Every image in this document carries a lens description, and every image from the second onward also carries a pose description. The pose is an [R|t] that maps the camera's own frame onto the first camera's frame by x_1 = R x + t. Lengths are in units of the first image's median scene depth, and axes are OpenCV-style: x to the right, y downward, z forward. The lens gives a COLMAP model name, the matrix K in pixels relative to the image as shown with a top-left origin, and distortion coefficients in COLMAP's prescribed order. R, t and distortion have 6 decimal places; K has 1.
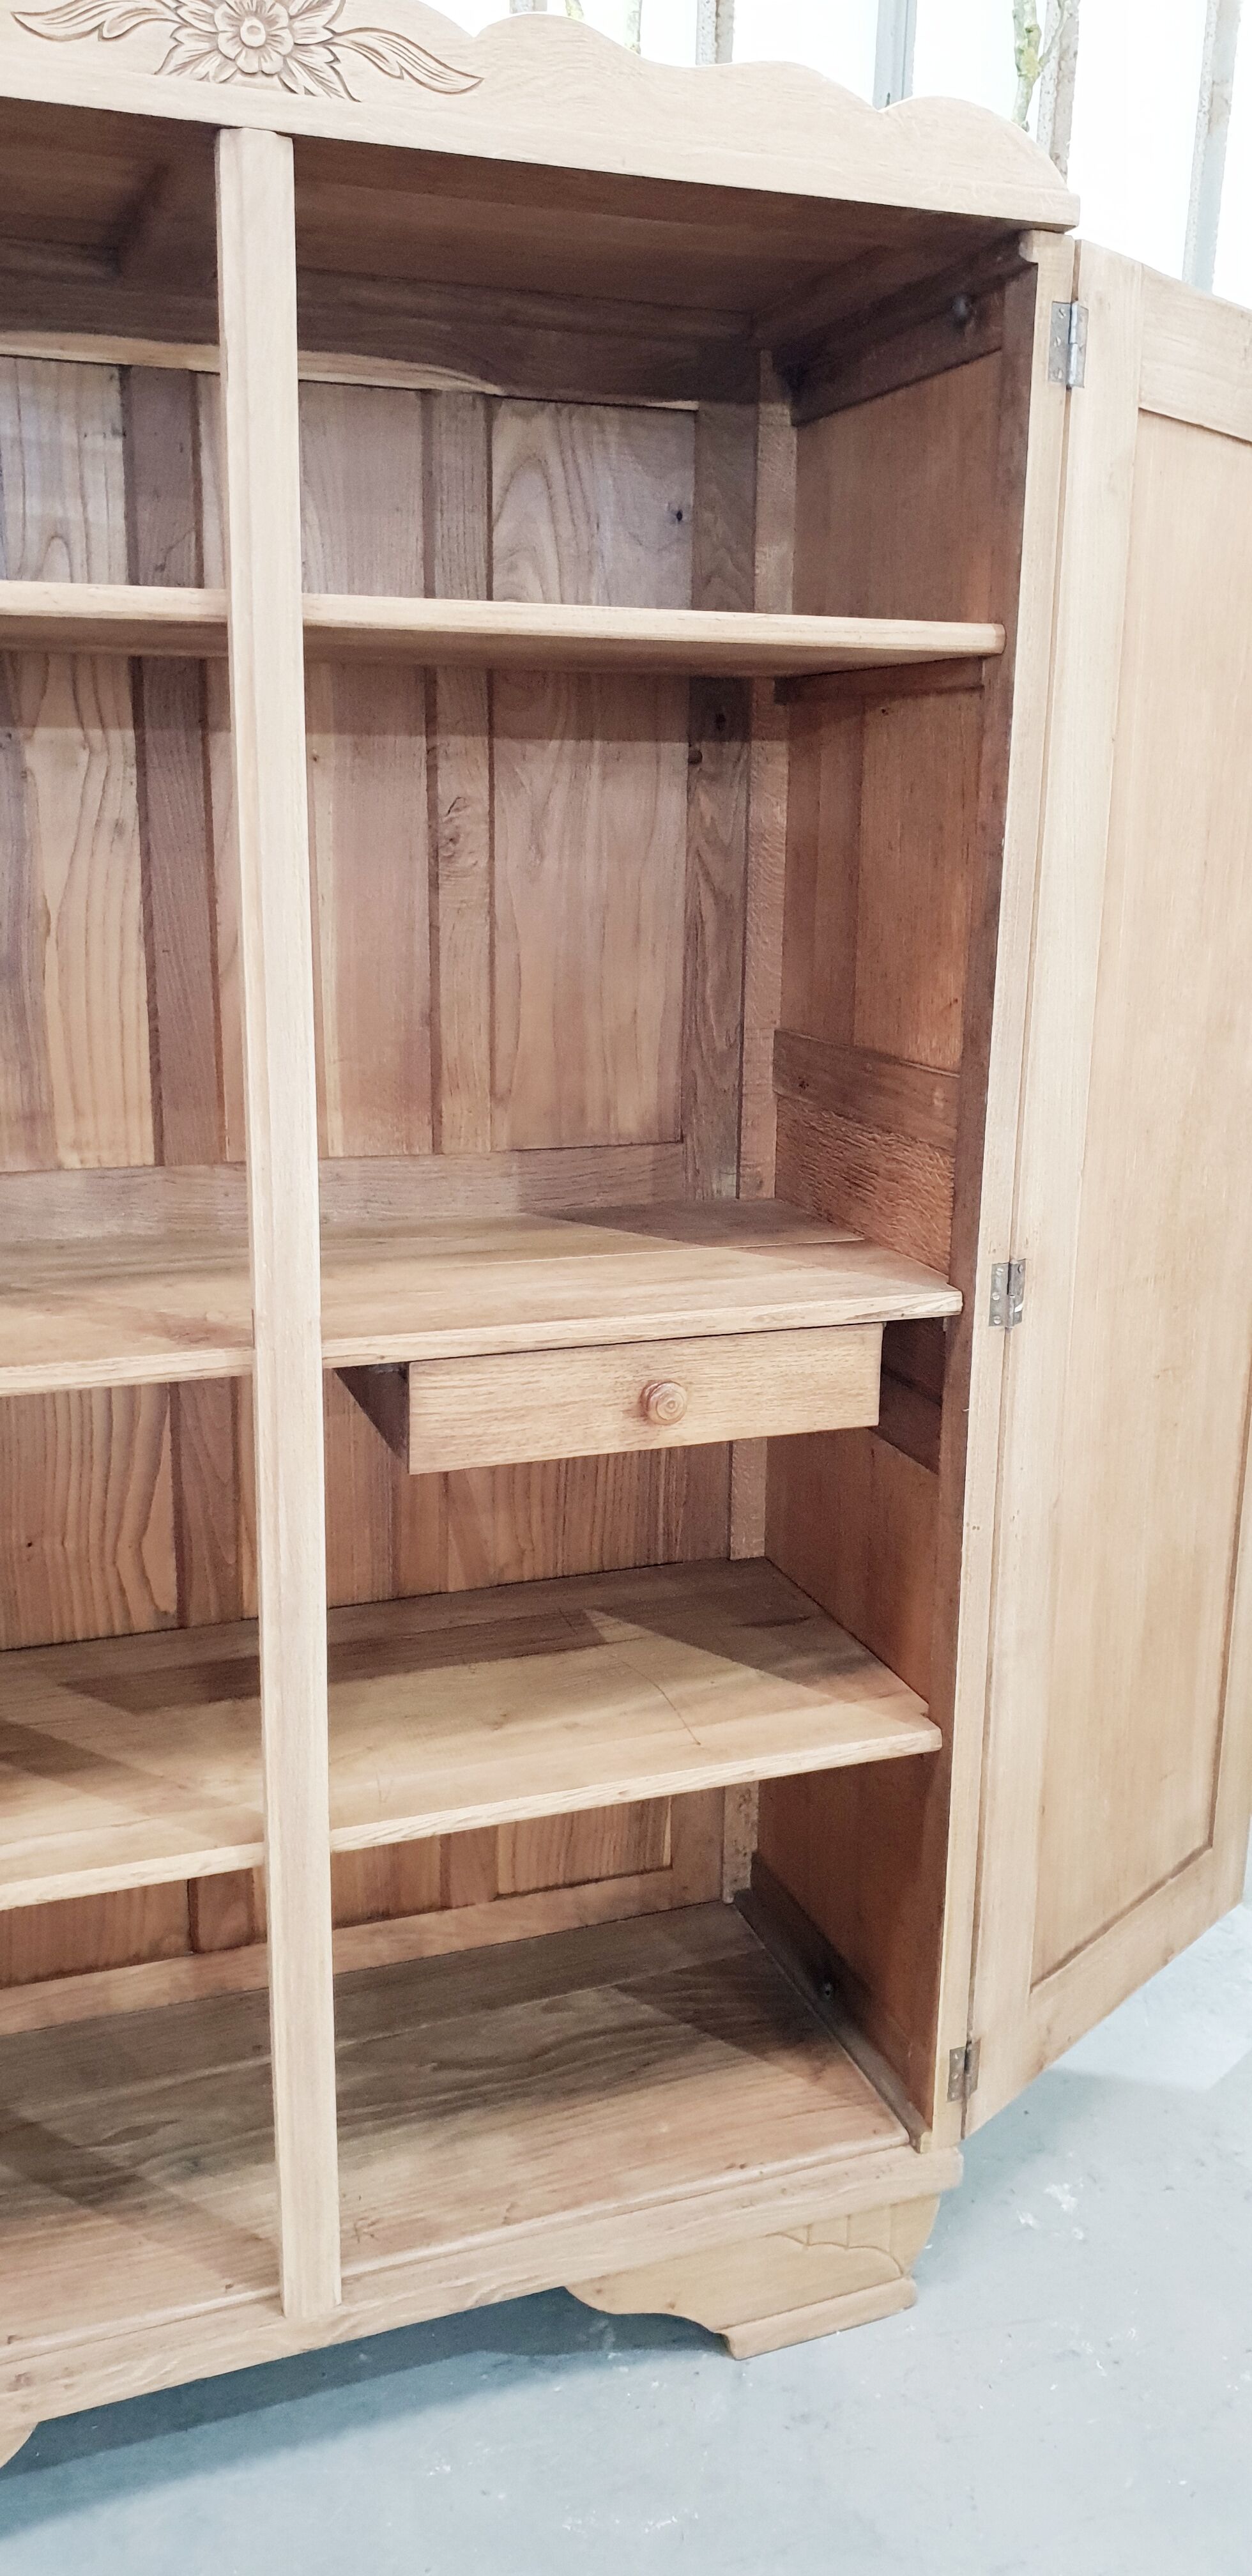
lens RADIAL K [[2022.8, 0, 640.3], [0, 2022.8, 1272.1], [0, 0, 1]] dist [0.053542, -0.062772]
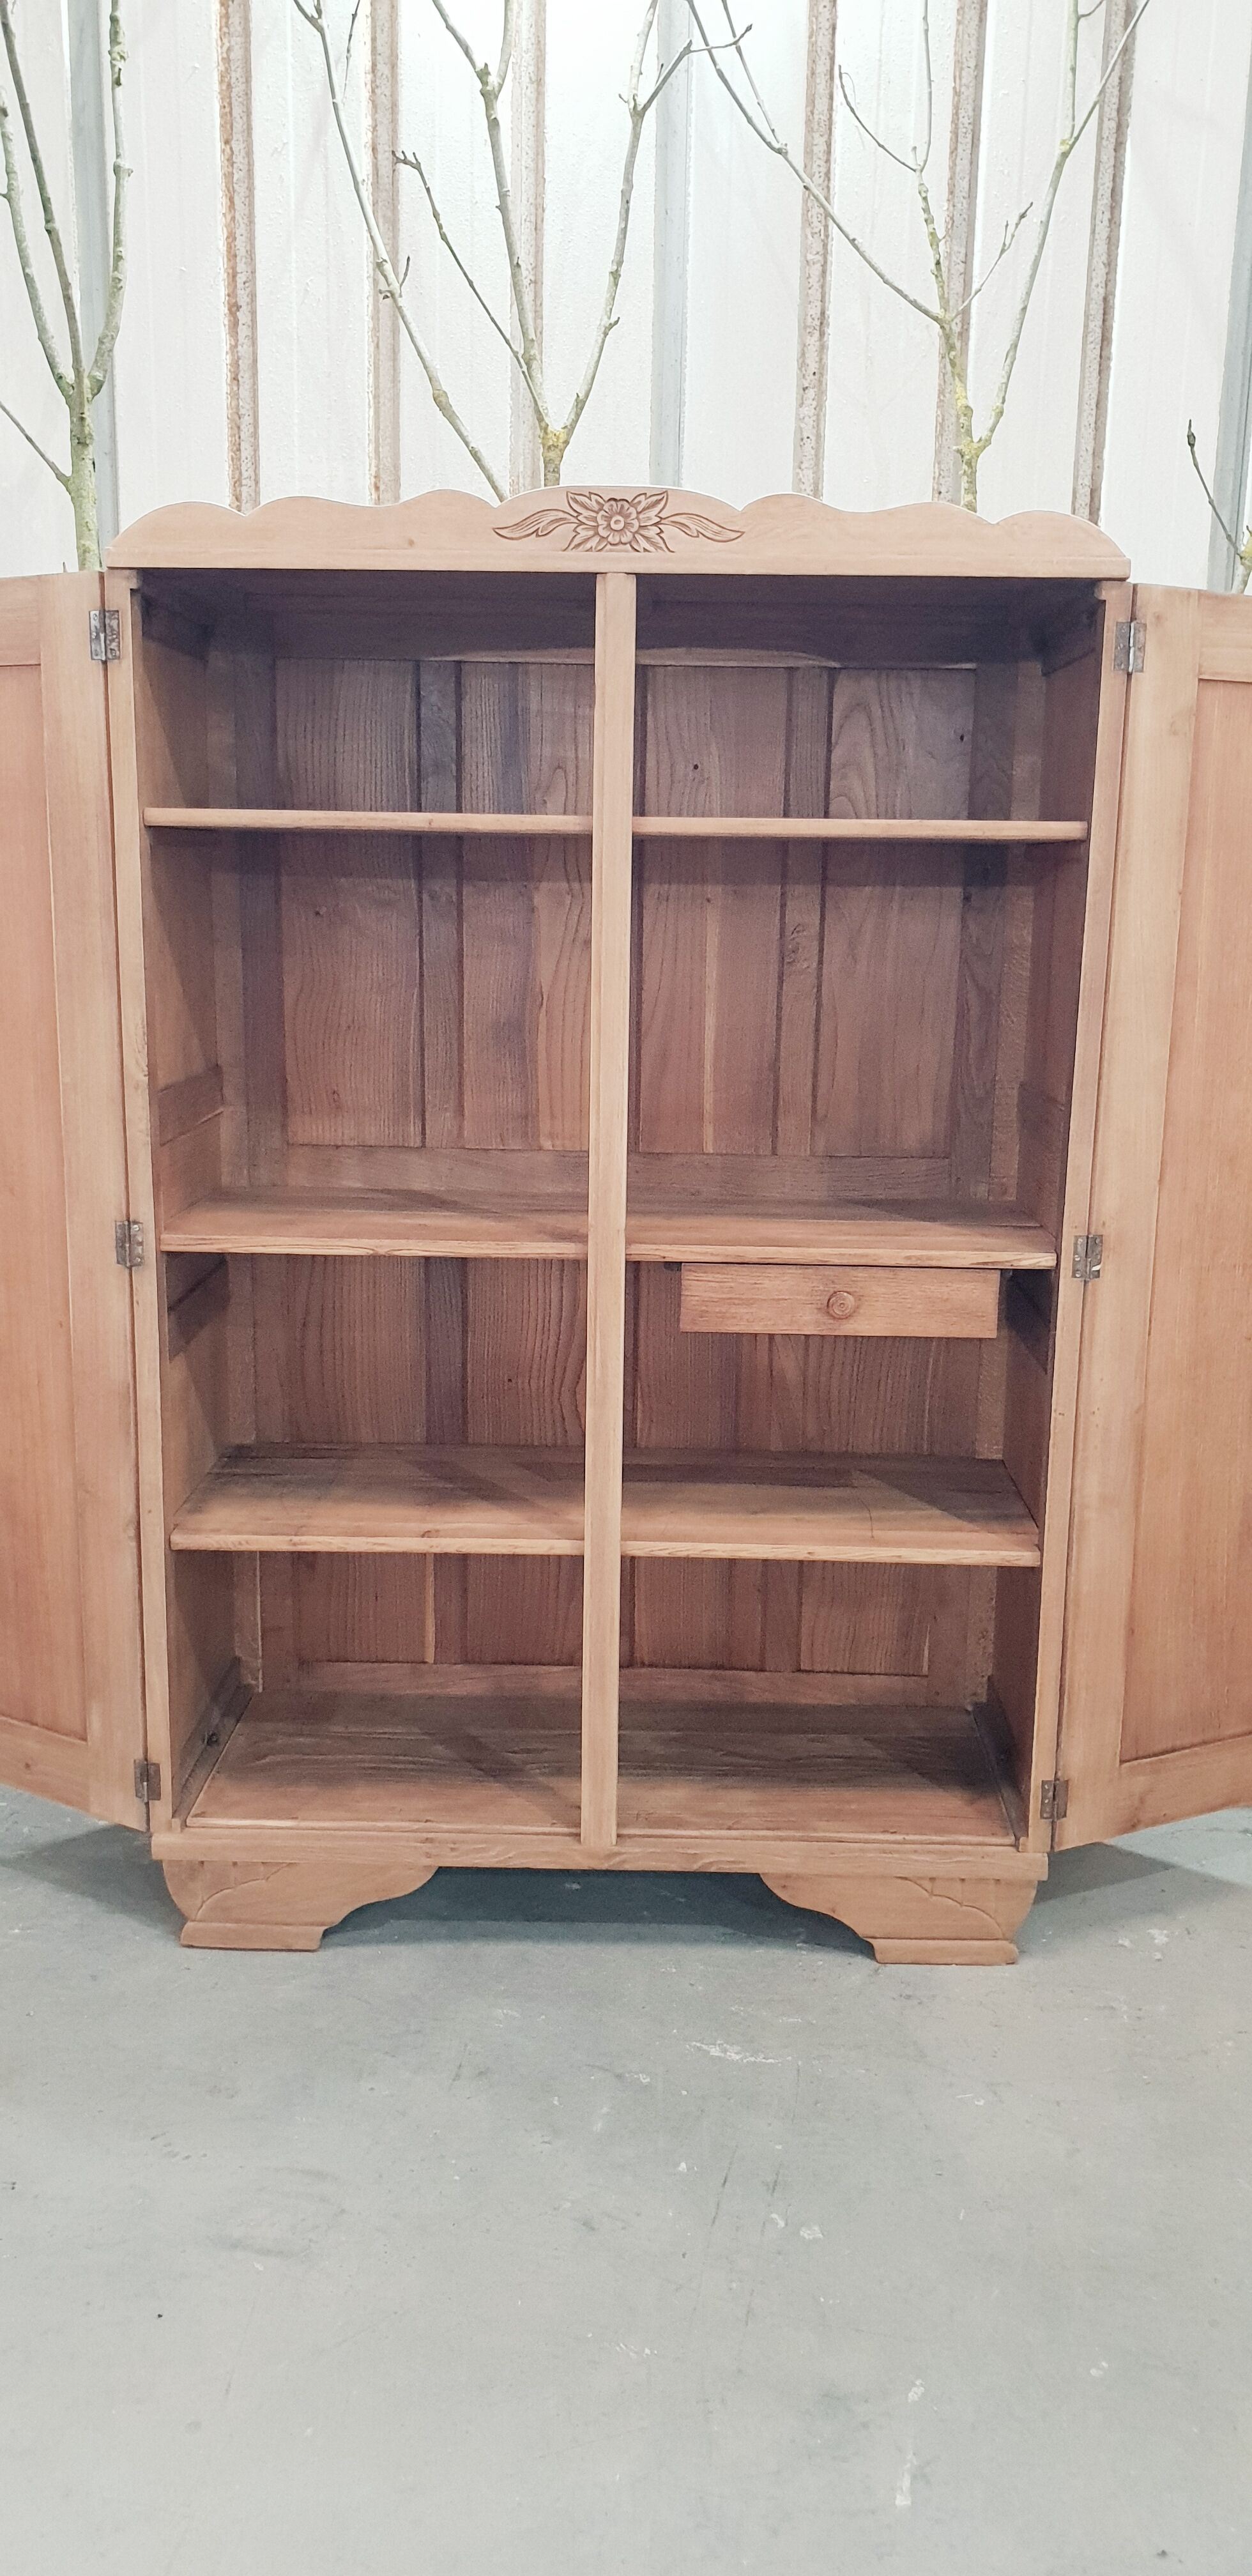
lens RADIAL K [[2022.8, 0, 633.9], [0, 2022.8, 1279.1], [0, 0, 1]] dist [0.053542, -0.062772]
pose [[0.929617, 0.074485, -0.360922, 0.389977], [-0.088565, 0.995814, -0.022605, 0.085853], [0.357727, 0.052979, 0.932322, -0.491046]]
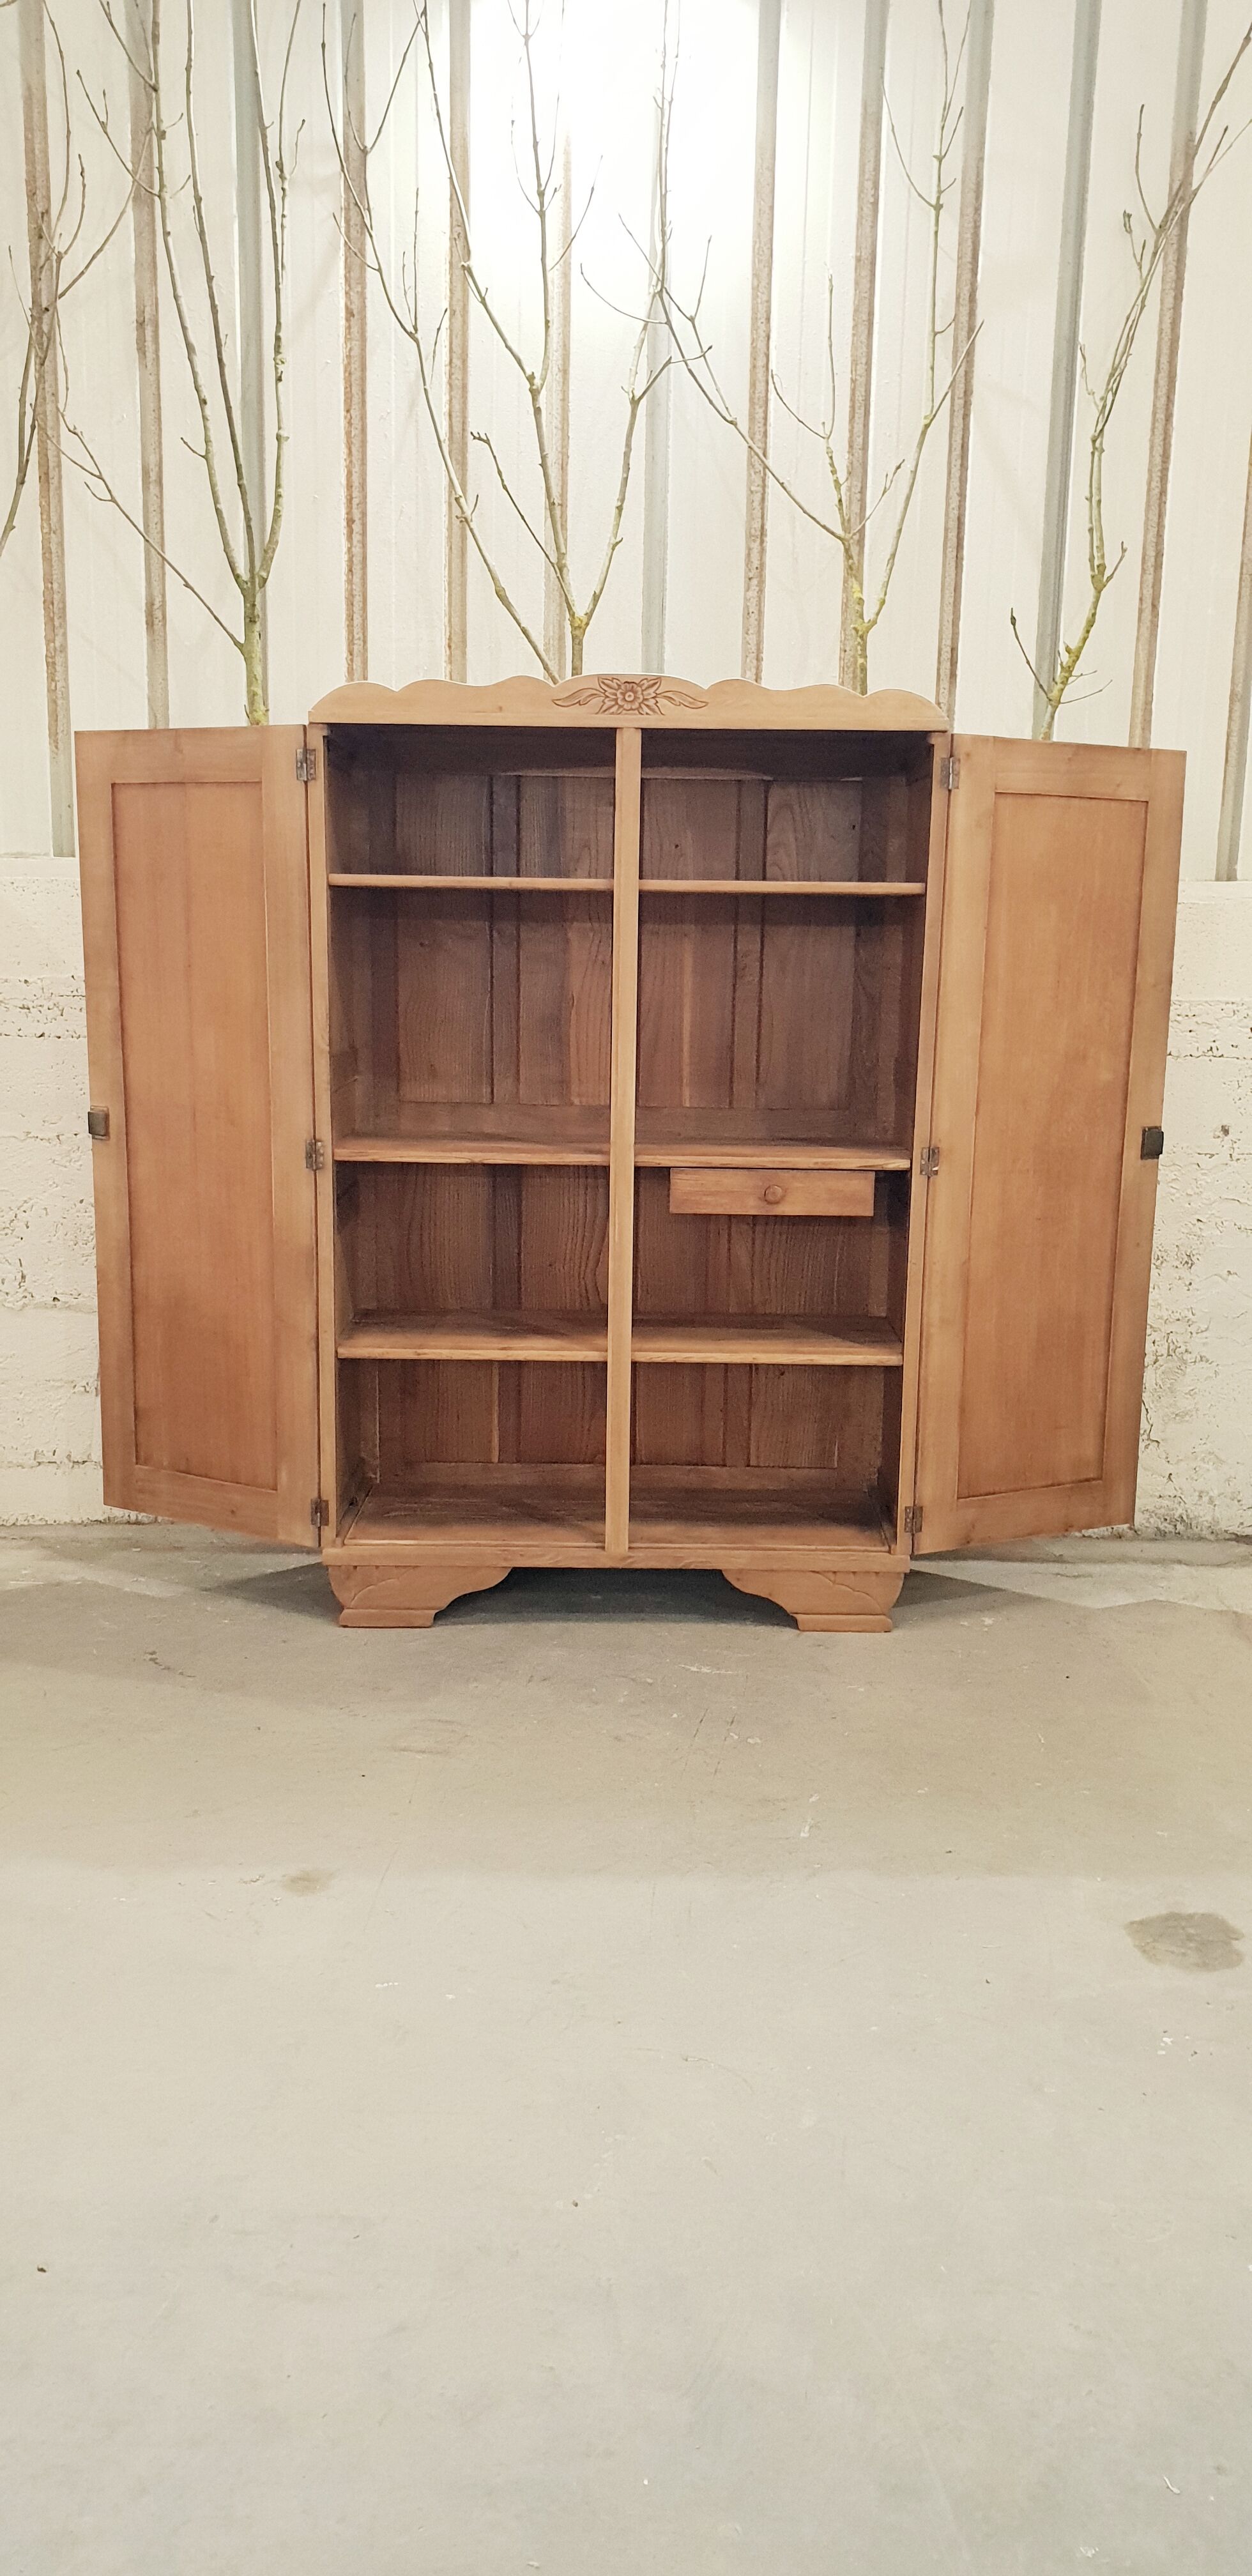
lens RADIAL K [[2022.8, 0, 635.5], [0, 2022.8, 1322.6], [0, 0, 1]] dist [0.053542, -0.062772]
pose [[0.935928, 0.069141, -0.345338, 0.647913], [-0.084336, 0.996011, -0.029152, 0.278130], [0.341945, 0.056409, 0.938026, -1.234314]]
